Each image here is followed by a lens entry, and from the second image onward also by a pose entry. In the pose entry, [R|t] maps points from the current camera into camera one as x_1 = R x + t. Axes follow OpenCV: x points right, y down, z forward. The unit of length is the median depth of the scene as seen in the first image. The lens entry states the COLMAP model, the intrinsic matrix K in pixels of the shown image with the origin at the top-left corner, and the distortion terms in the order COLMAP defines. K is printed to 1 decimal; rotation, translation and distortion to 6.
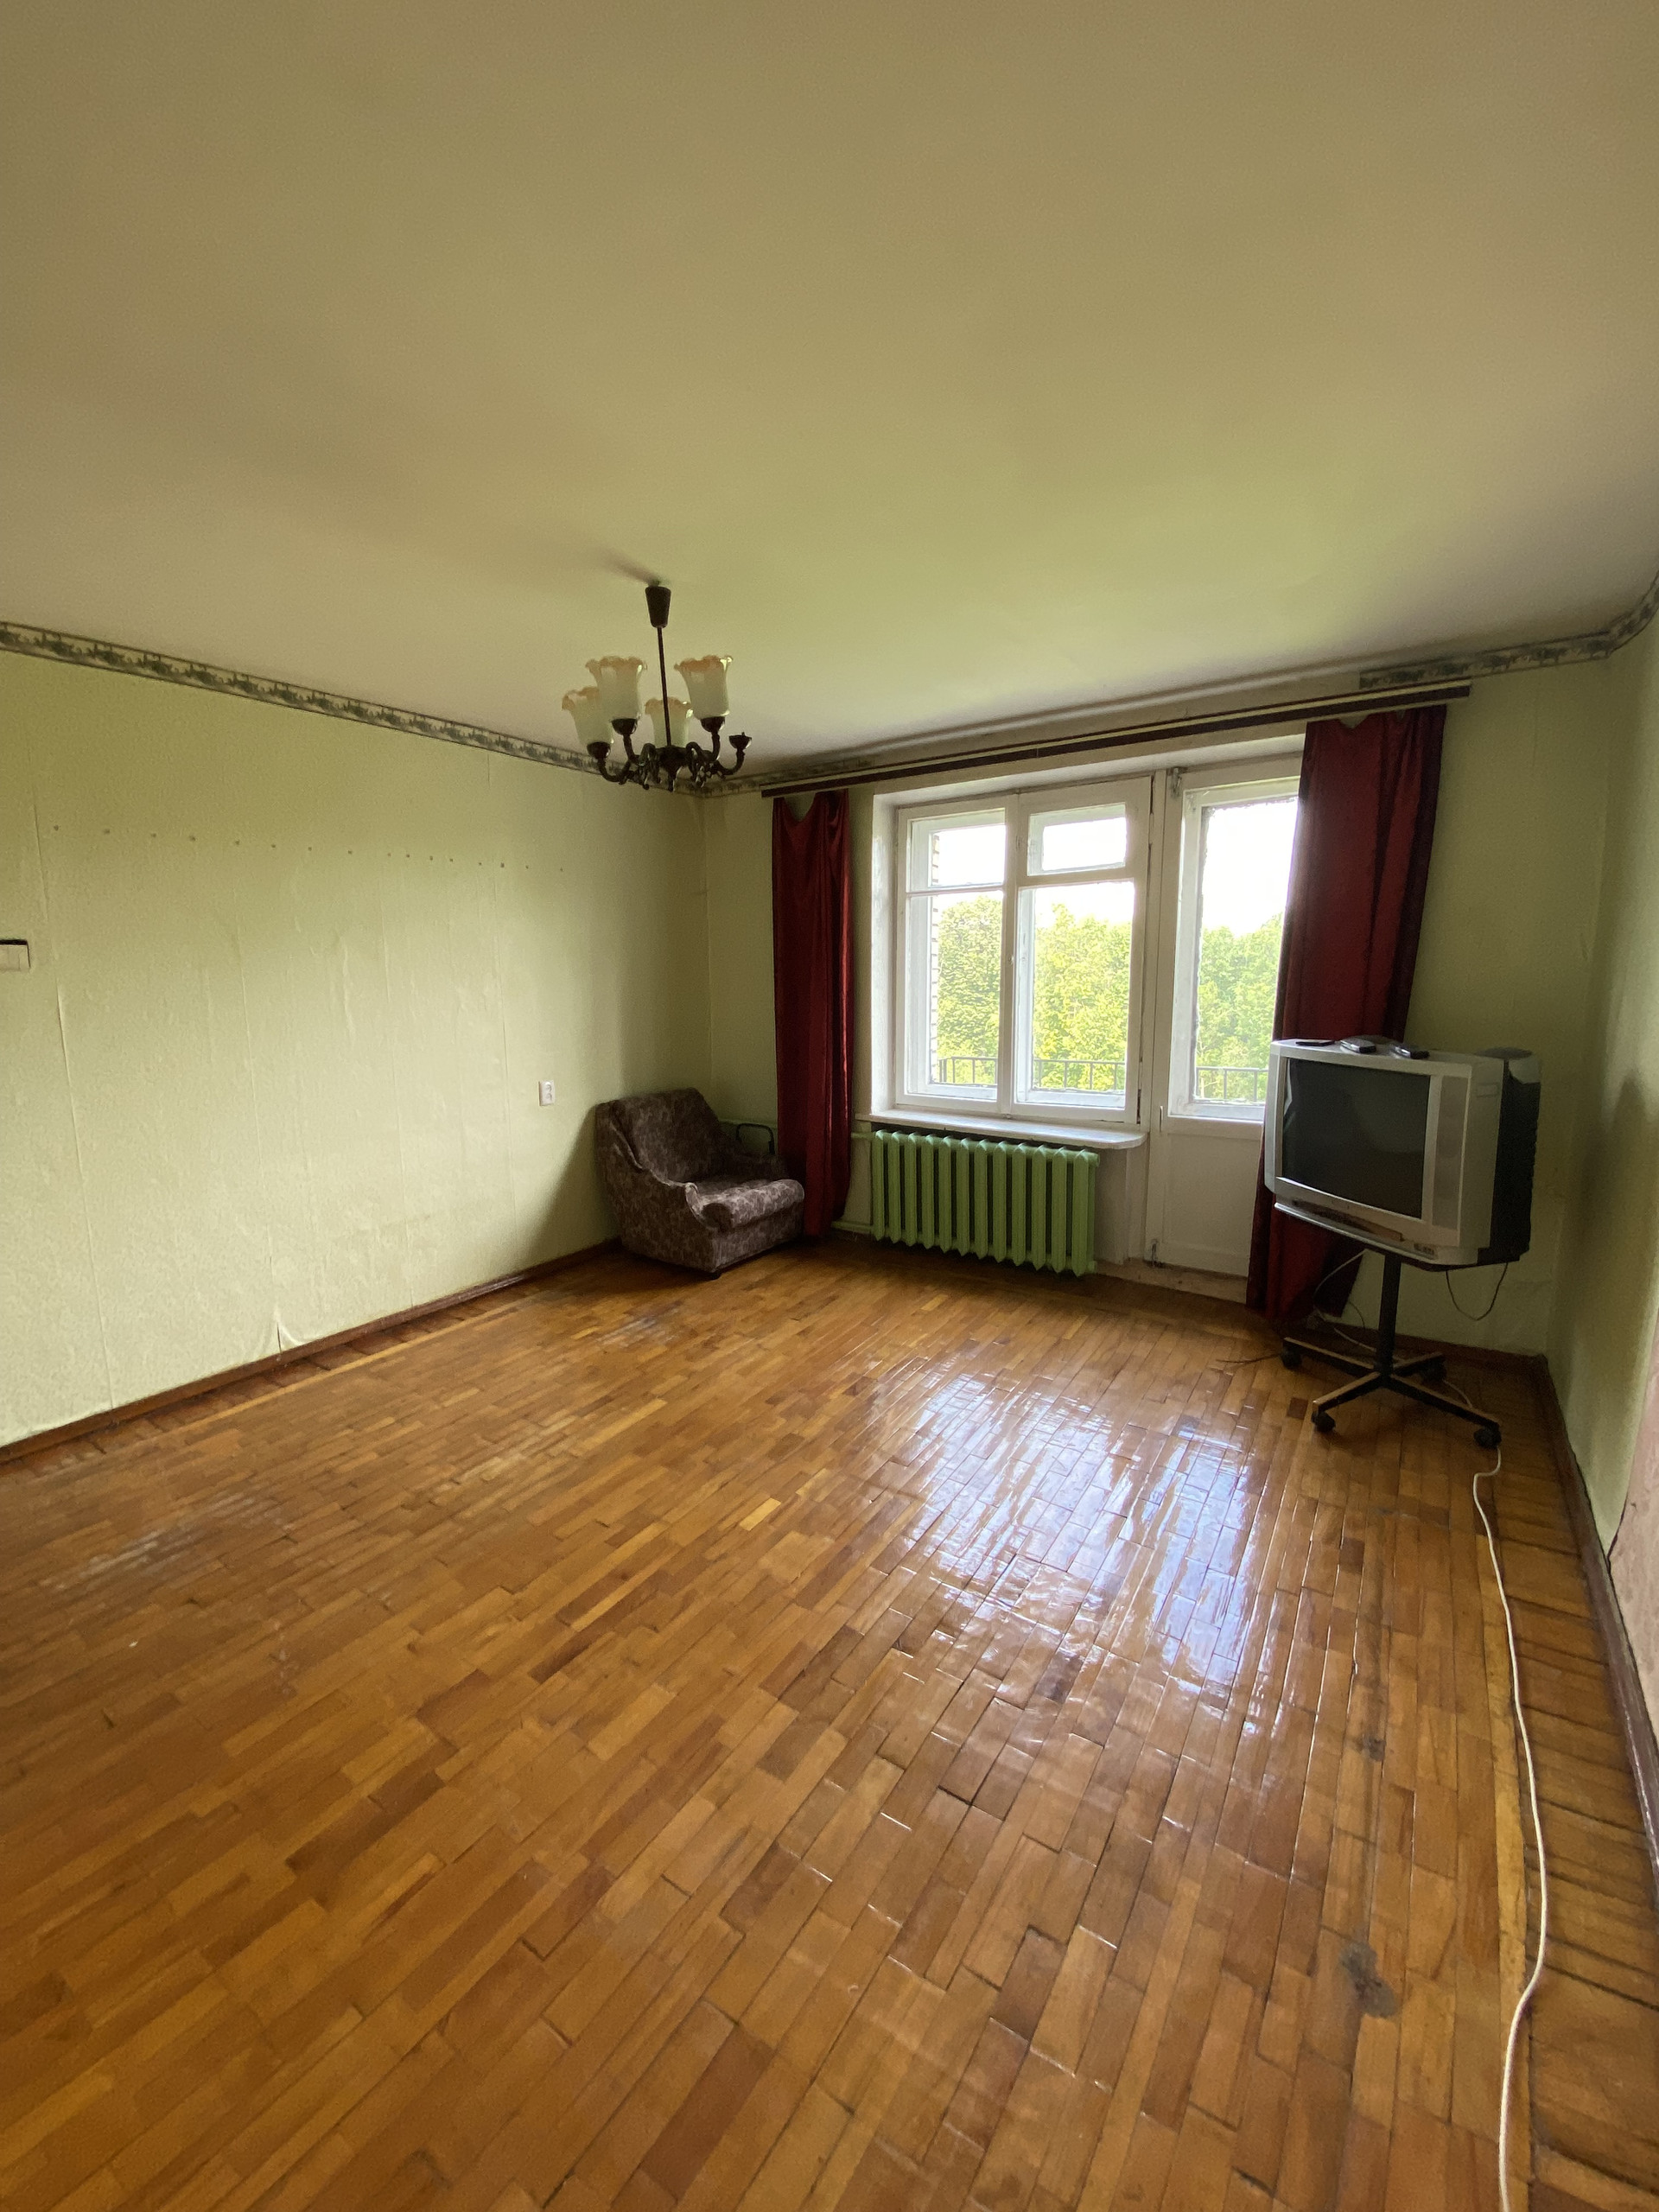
lens RADIAL K [[896.7, 0, 829.7], [0, 896.7, 1091.7], [0, 0, 1]] dist [0.001578, 0.000295]
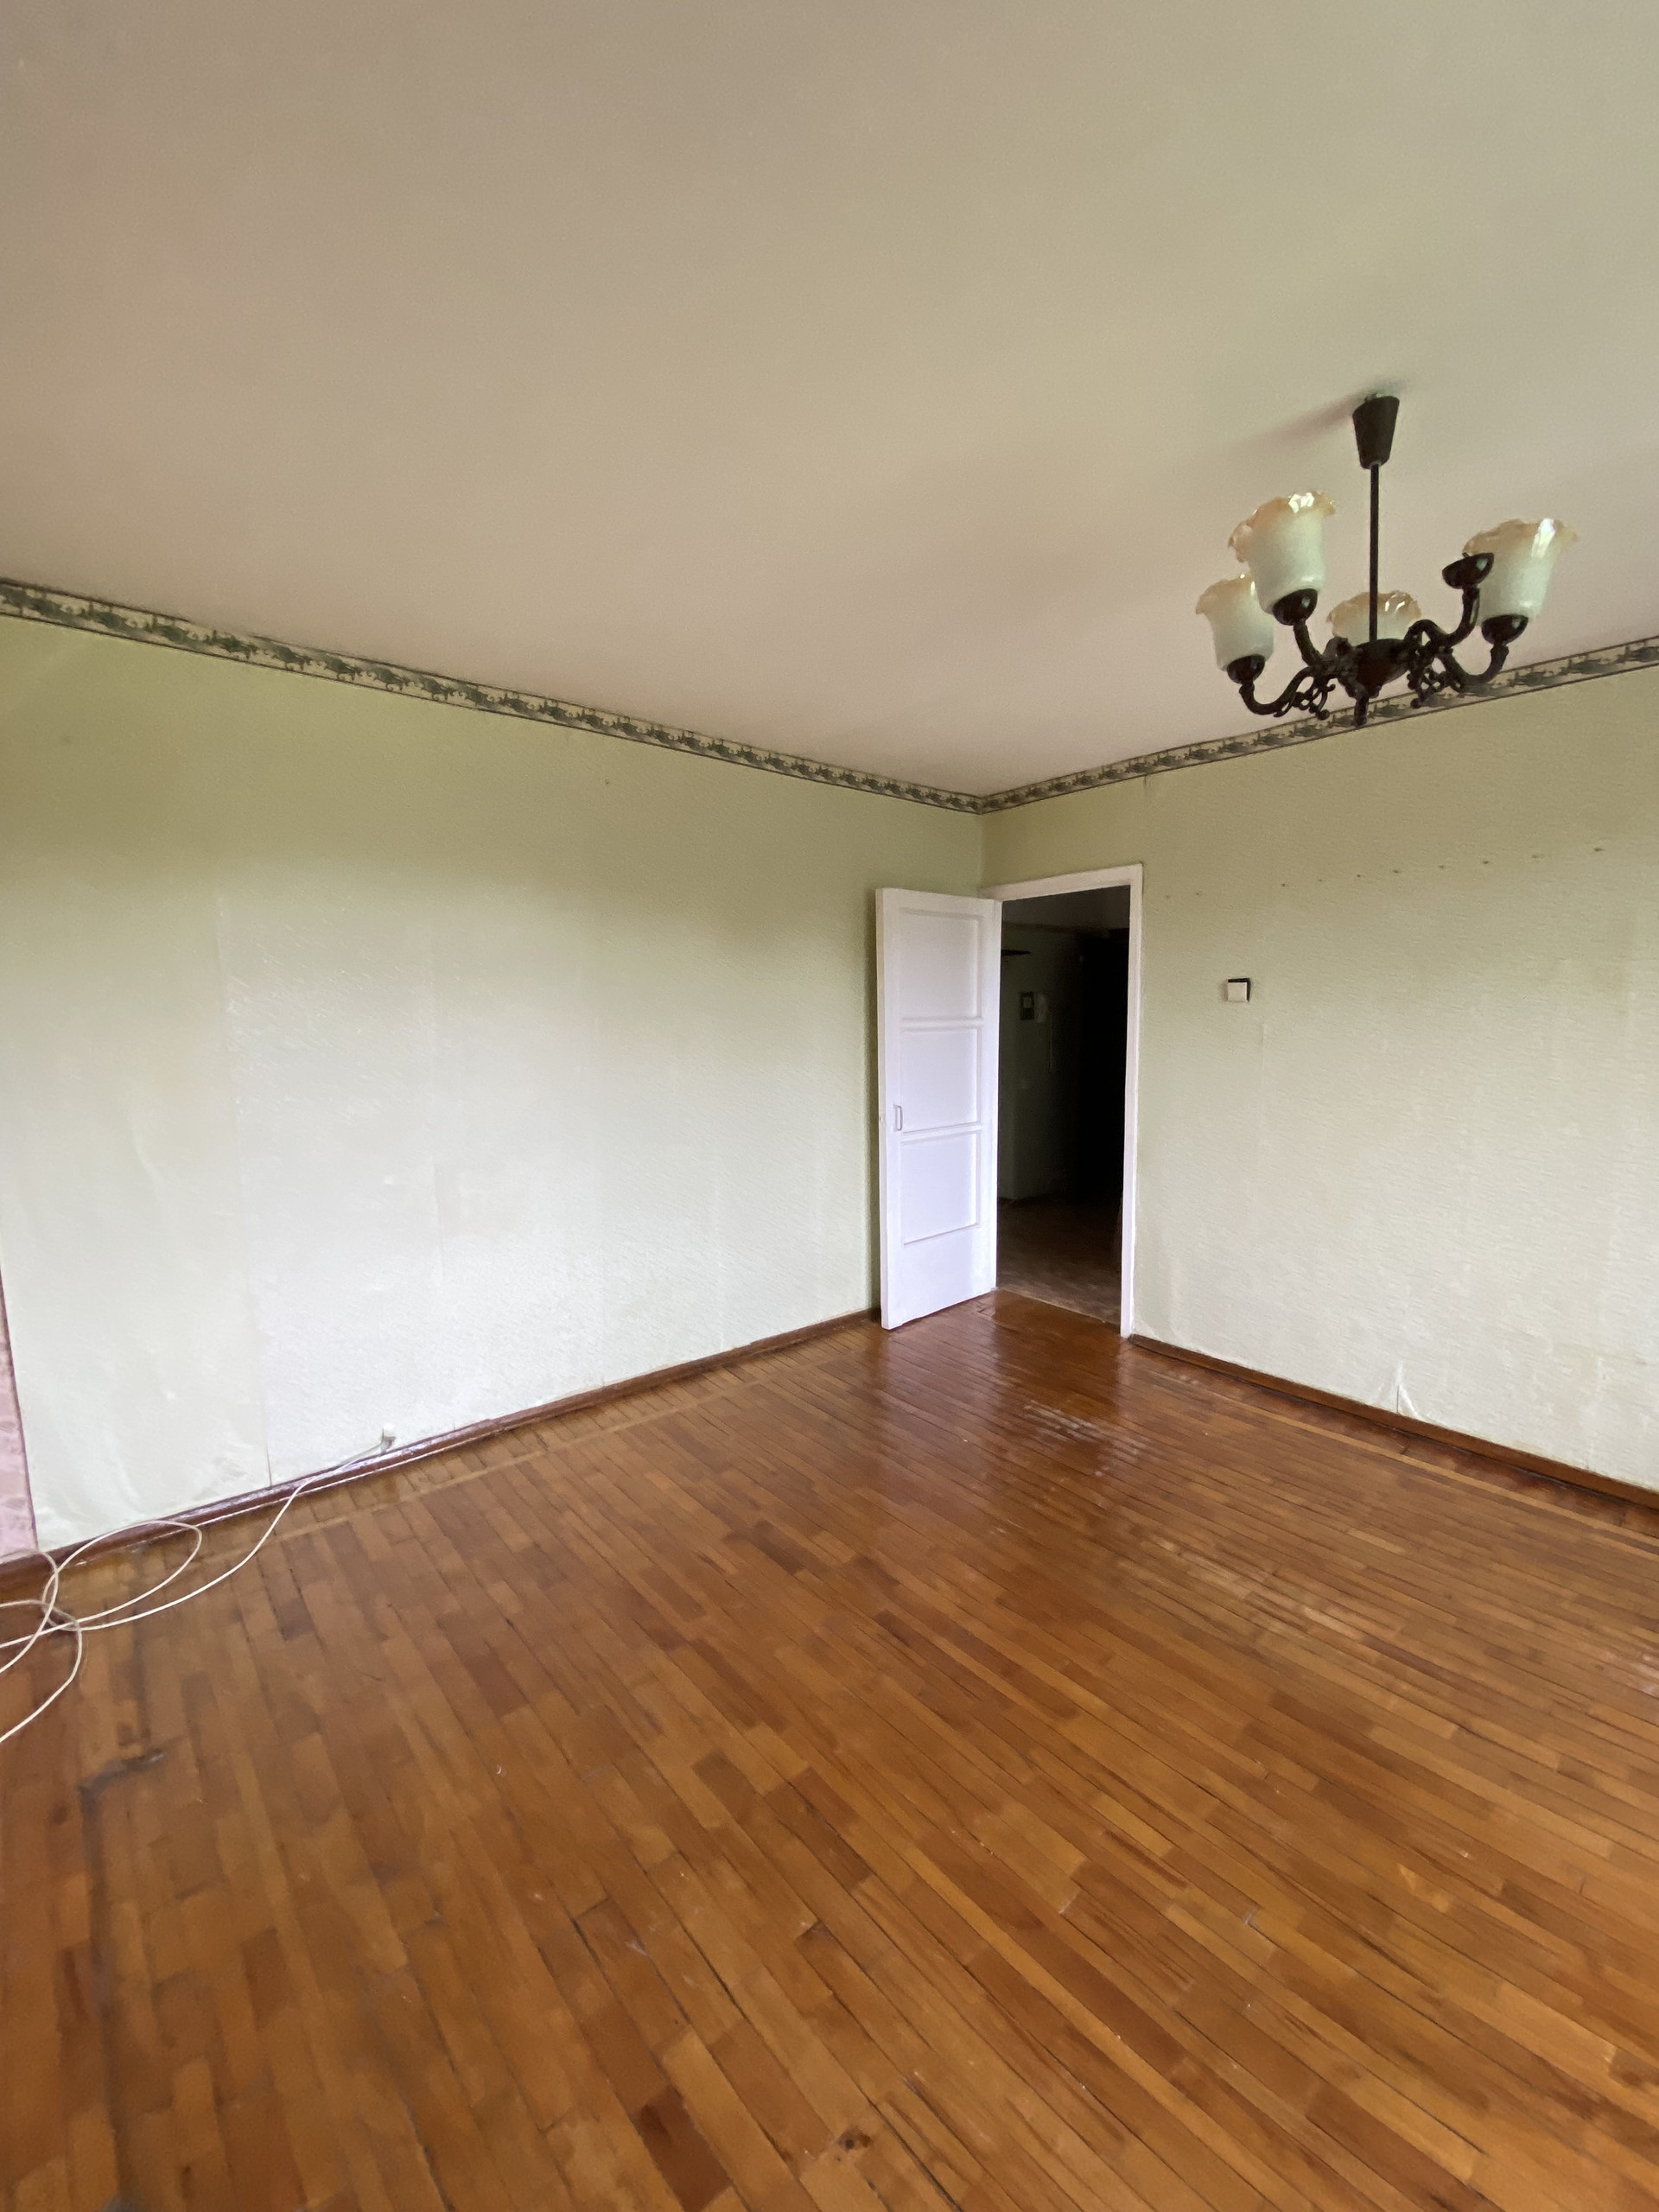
lens RADIAL K [[891.5, 0, 828.2], [0, 891.5, 1106.6], [0, 0, 1]] dist [-0.003288, -0.001137]
pose [[-0.265838, 0.119460, -0.956587, 0.507234], [-0.129524, 0.978869, 0.158238, -0.118310], [0.955277, 0.165966, -0.244747, 0.786235]]
